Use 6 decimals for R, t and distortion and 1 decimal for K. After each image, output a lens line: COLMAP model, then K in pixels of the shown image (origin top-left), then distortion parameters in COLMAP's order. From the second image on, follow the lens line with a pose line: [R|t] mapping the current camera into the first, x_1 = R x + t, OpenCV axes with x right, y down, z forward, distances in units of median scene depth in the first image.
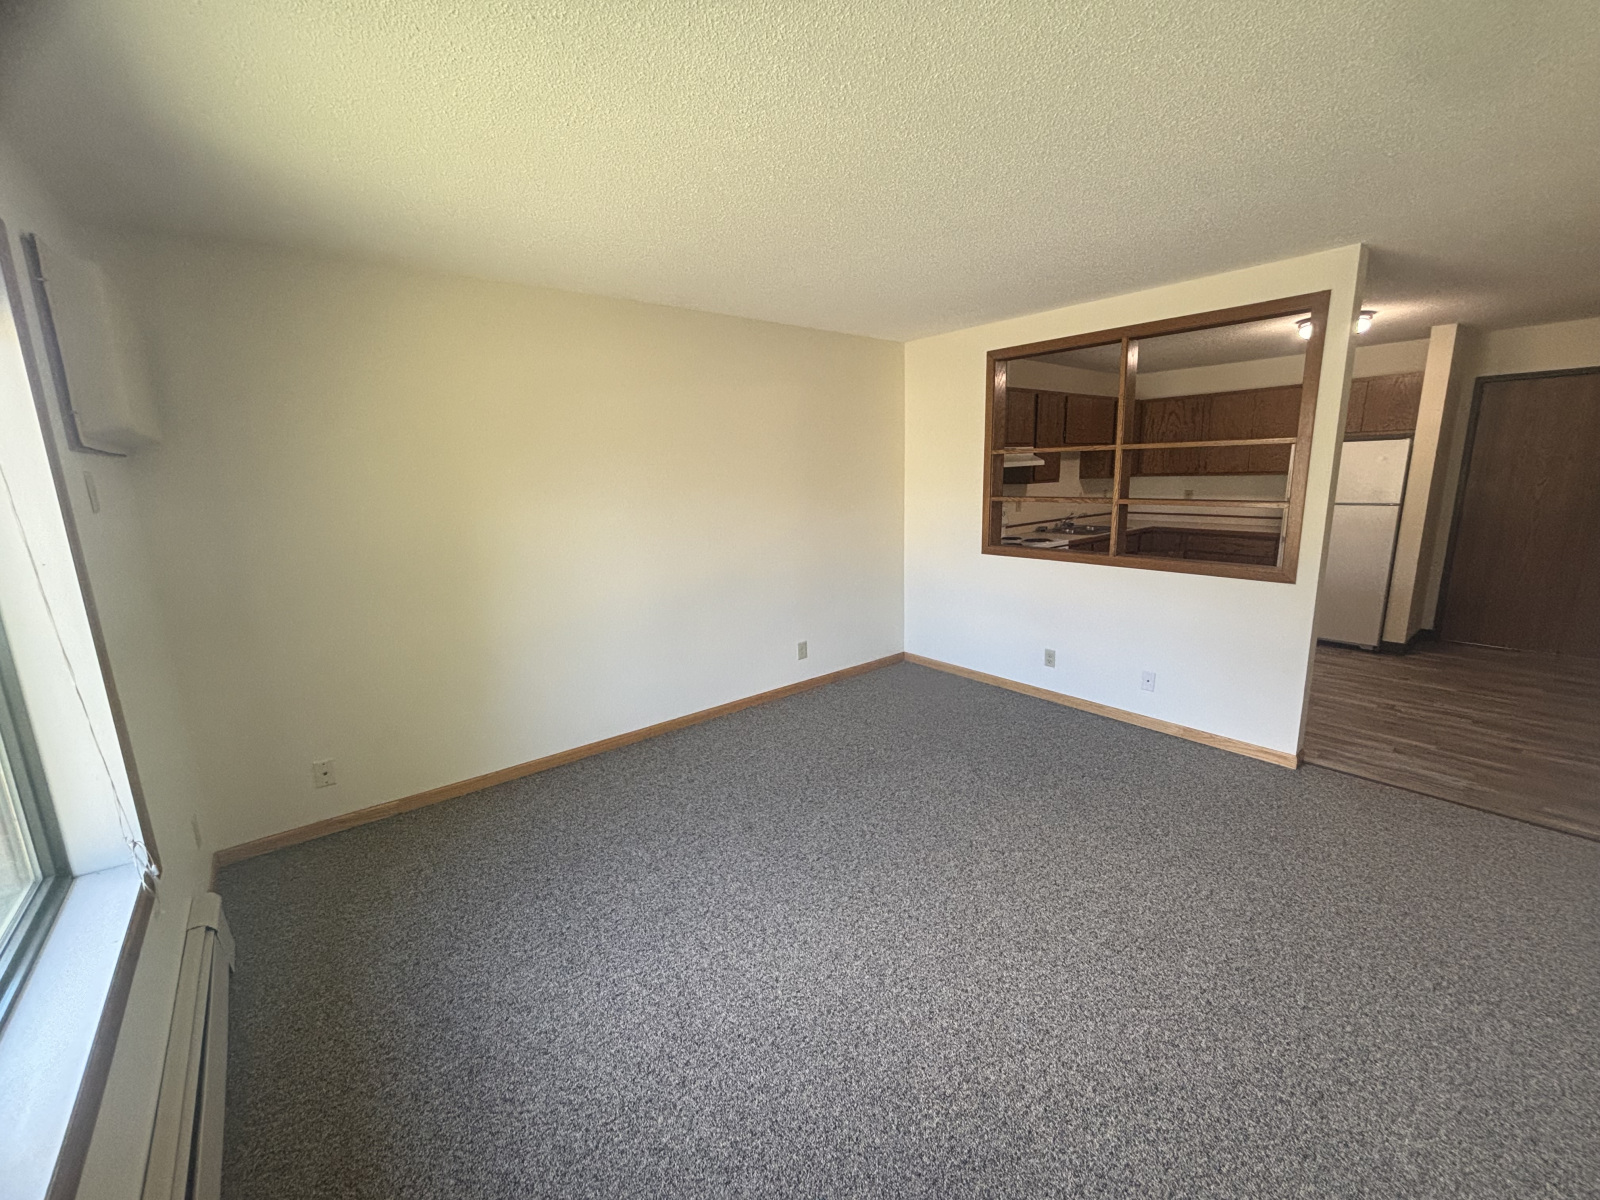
lens RADIAL K [[645.3, 0, 805.2], [0, 645.3, 599.3], [0, 0, 1]] dist [0.004221, 0.000614]
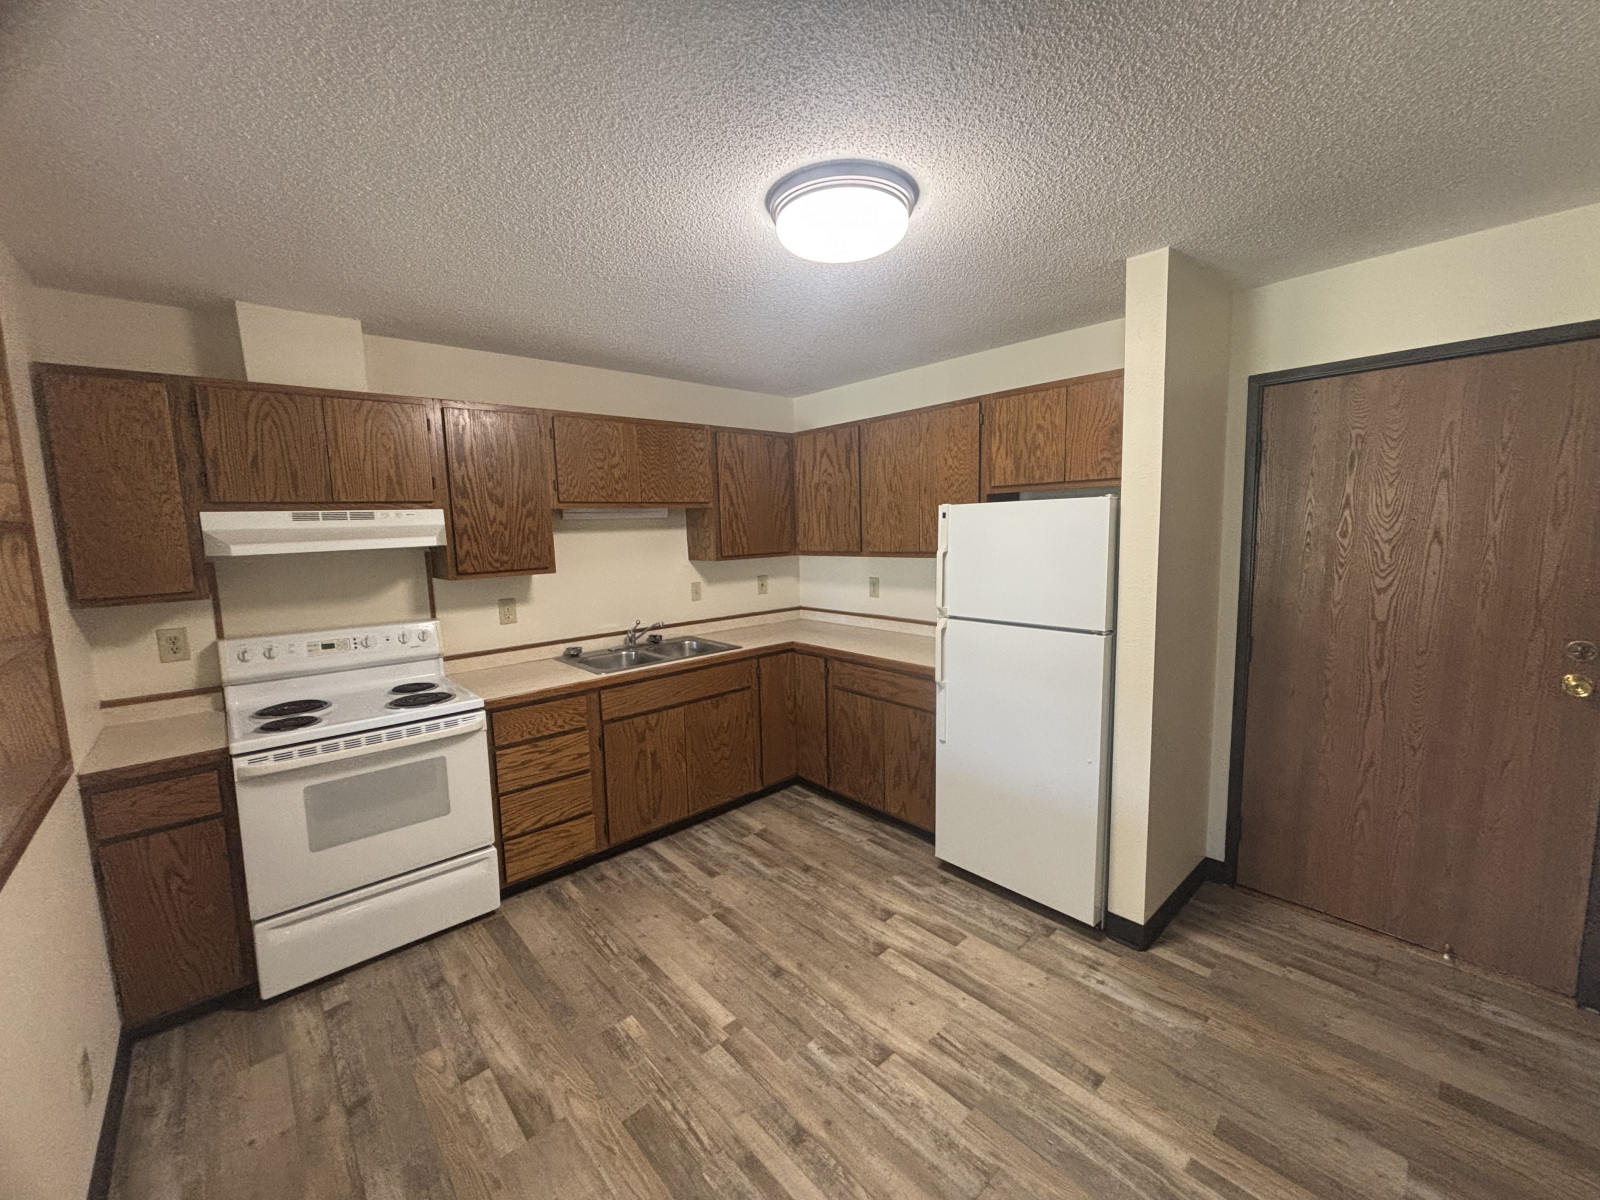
lens RADIAL K [[645.3, 0, 805.0], [0, 645.3, 602.2], [0, 0, 1]] dist [0.004221, 0.000614]
pose [[0.999092, -0.004520, 0.042367, 0.659358], [0.008081, 0.996410, -0.084268, -0.126028], [-0.041835, 0.084534, 0.995542, 0.523665]]
